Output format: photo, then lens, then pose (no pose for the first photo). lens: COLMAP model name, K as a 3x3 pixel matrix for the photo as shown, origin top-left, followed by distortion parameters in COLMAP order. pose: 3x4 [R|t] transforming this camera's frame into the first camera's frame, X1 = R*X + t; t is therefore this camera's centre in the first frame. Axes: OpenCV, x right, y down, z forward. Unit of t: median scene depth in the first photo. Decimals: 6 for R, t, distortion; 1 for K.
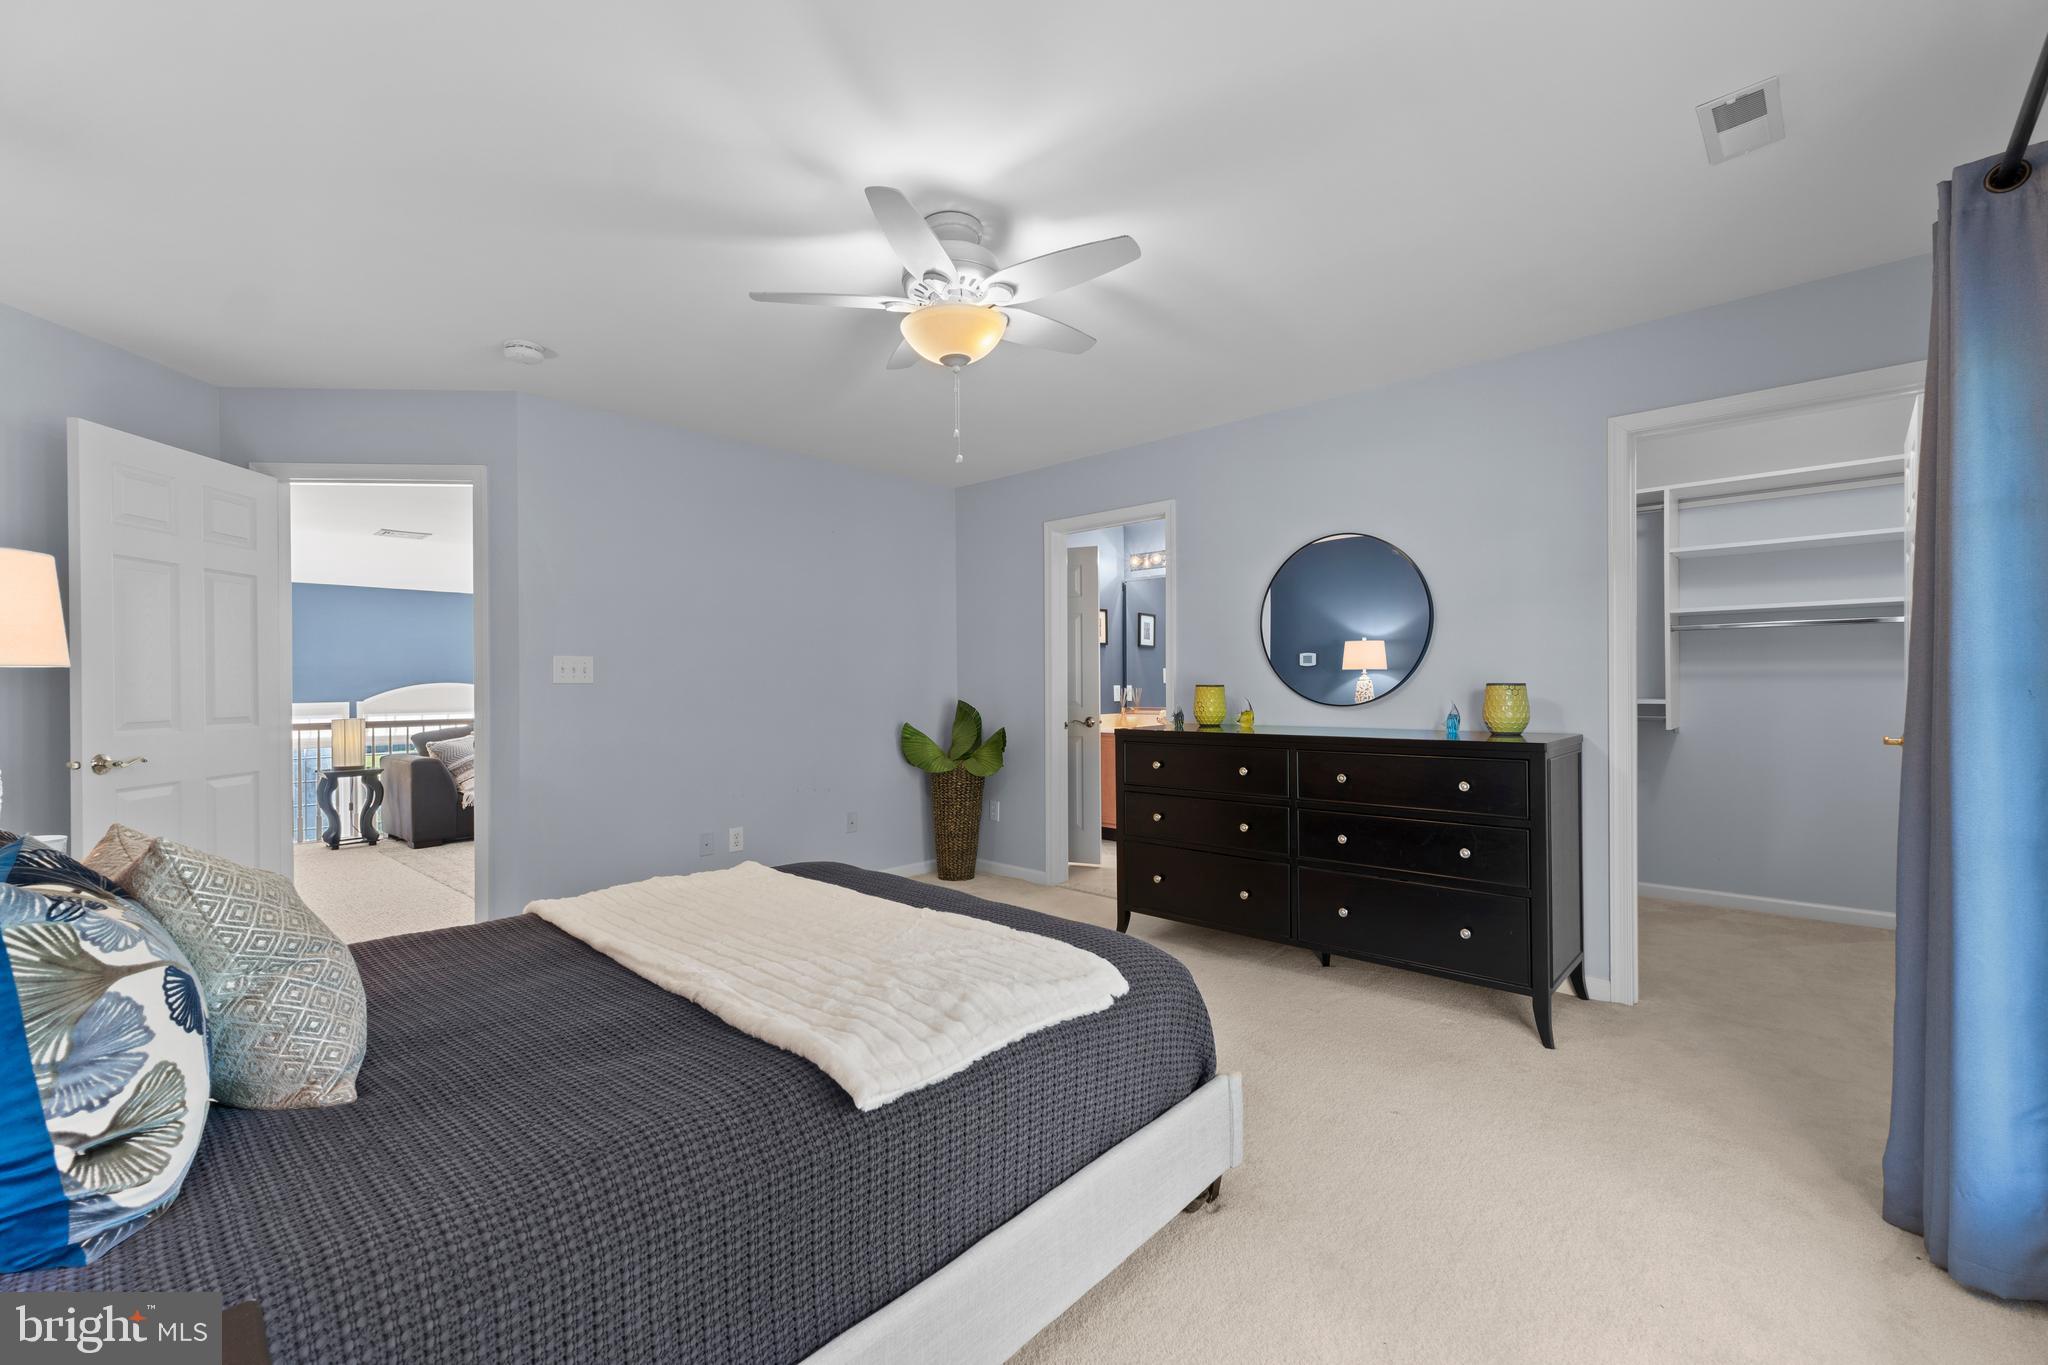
lens RADIAL K [[851.9, 0, 1024.0], [0, 851.9, 682.5], [0, 0, 1]] dist [0.000139, 0.000046]
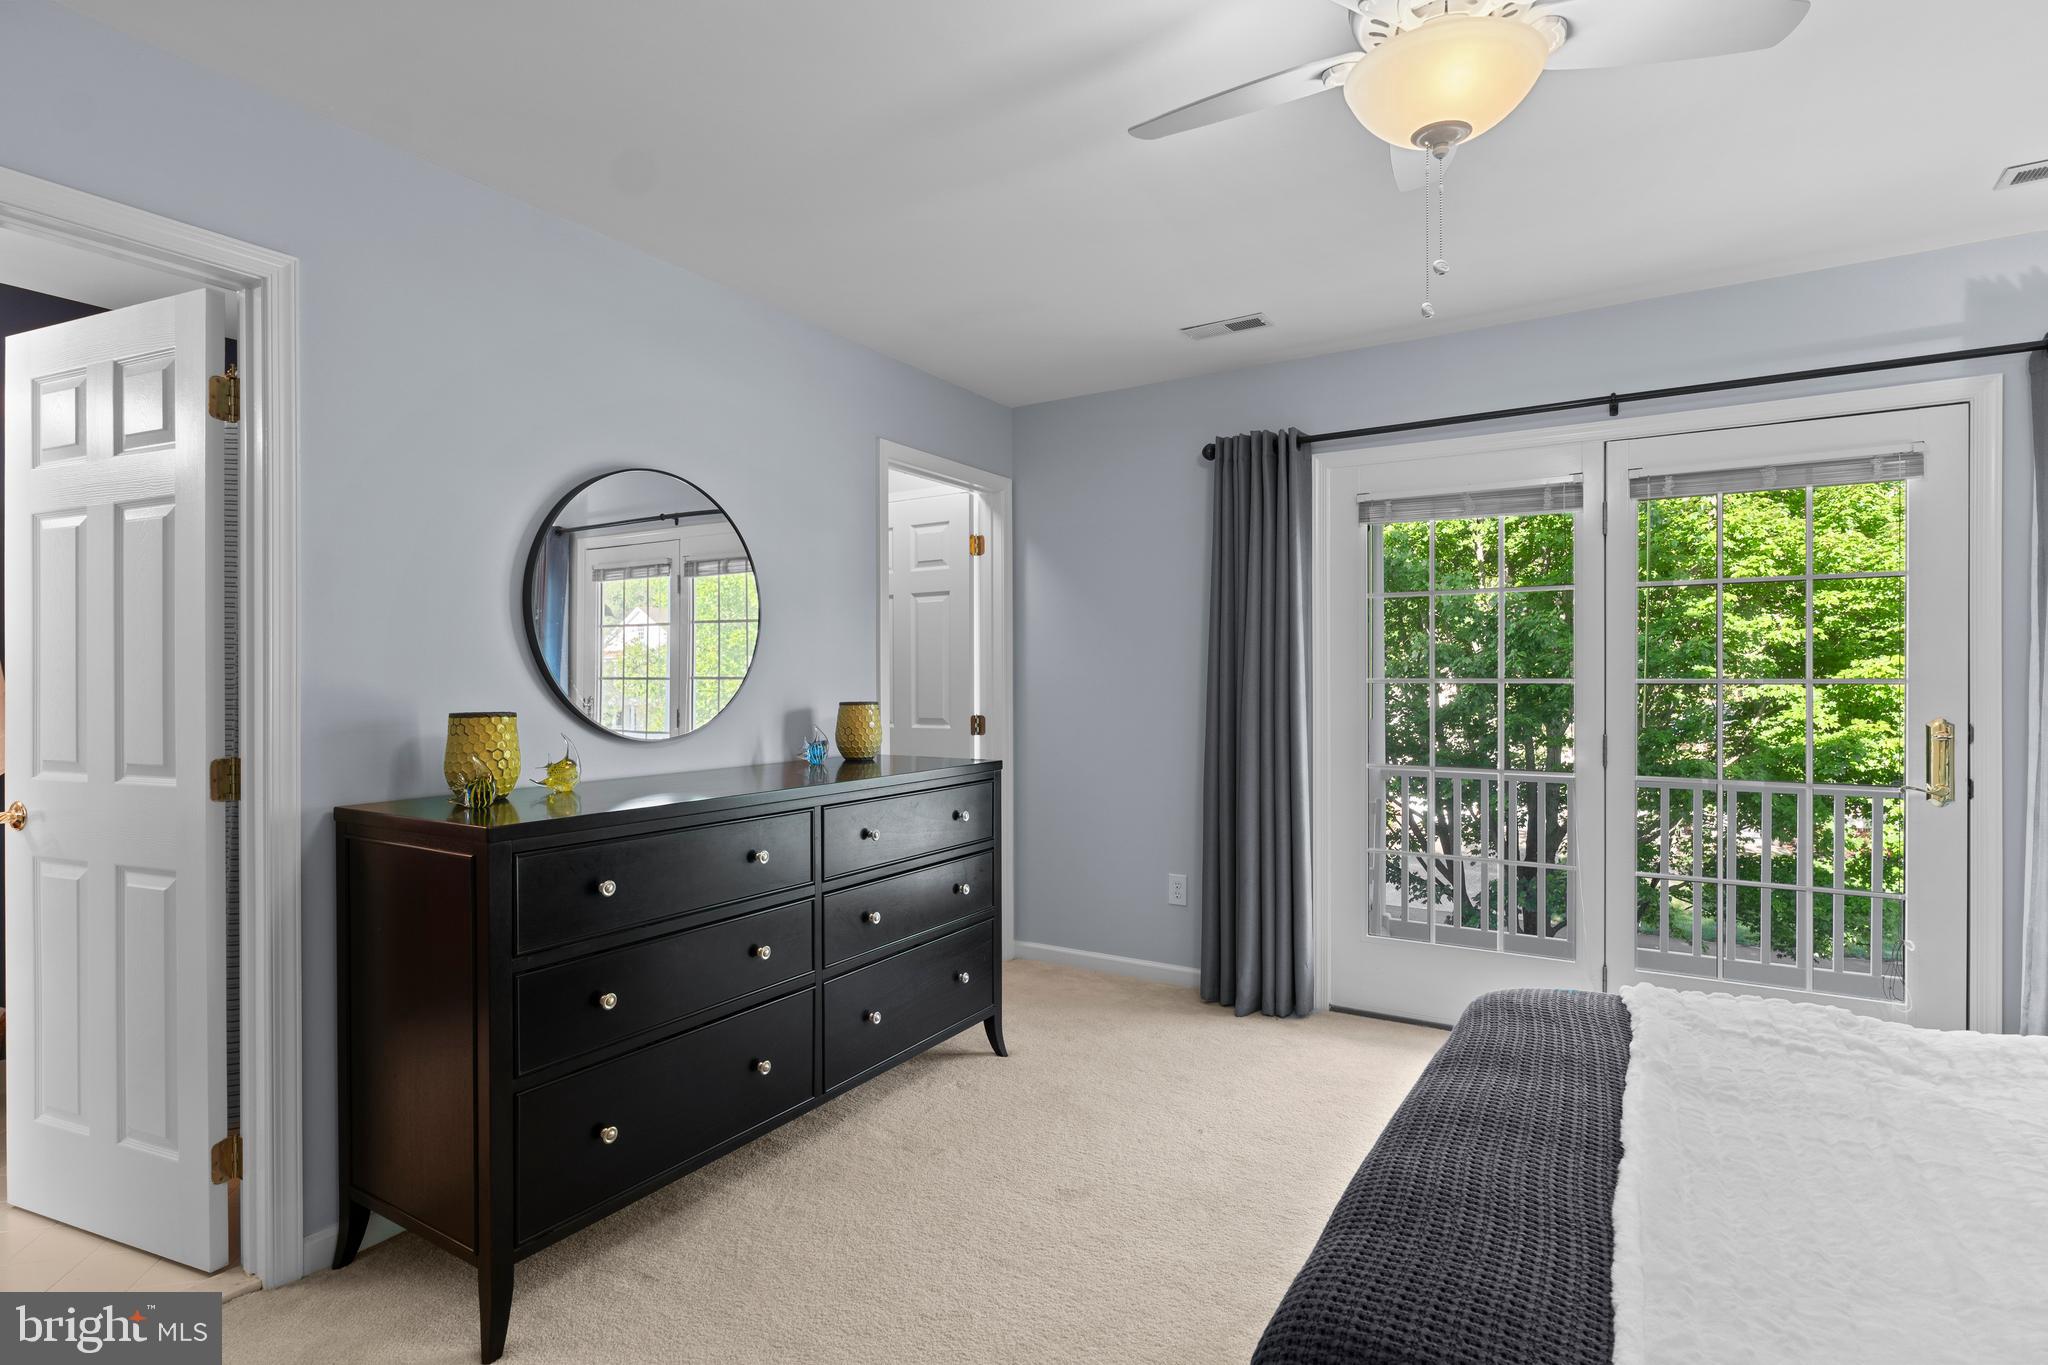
lens RADIAL K [[1010.6, 0, 1024.0], [0, 1010.6, 682.5], [0, 0, 1]] dist [0.003166, -0.001243]
pose [[-0.201065, 0.007739, 0.979547, -0.545091], [0.005856, 0.999960, -0.006698, -0.014276], [-0.979560, 0.004390, -0.201103, 1.129633]]
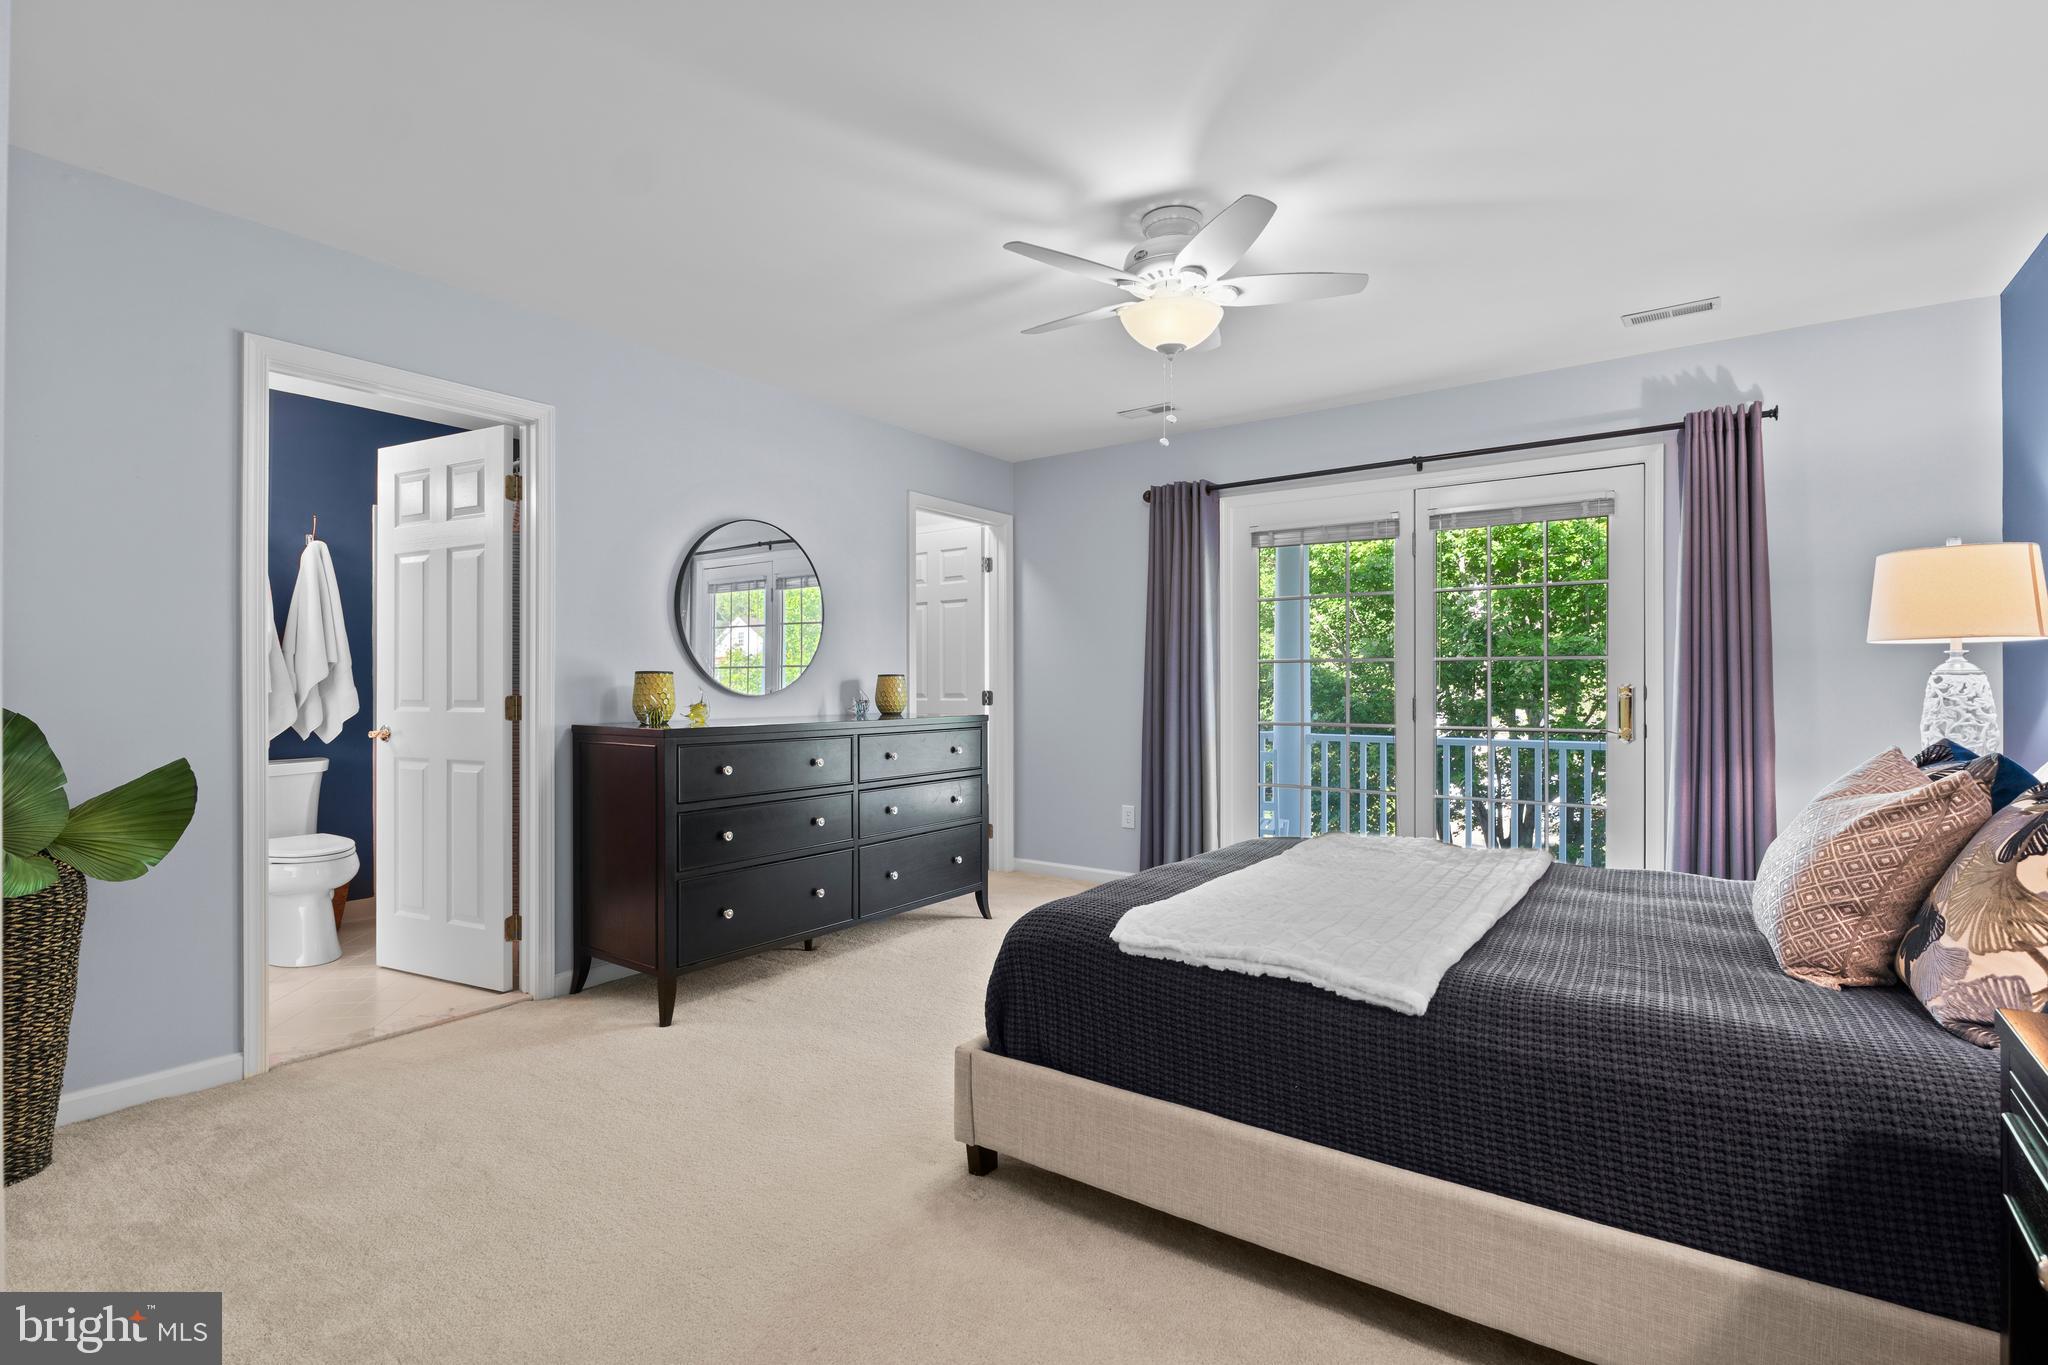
lens RADIAL K [[956.7, 0, 1024.0], [0, 956.7, 682.5], [0, 0, 1]] dist [-0.002084, 0.000115]
pose [[-0.128684, 0.013635, 0.991592, -0.976060], [0.003808, 0.999905, -0.013255, 0.033753], [-0.991678, 0.002070, -0.128724, 1.068606]]
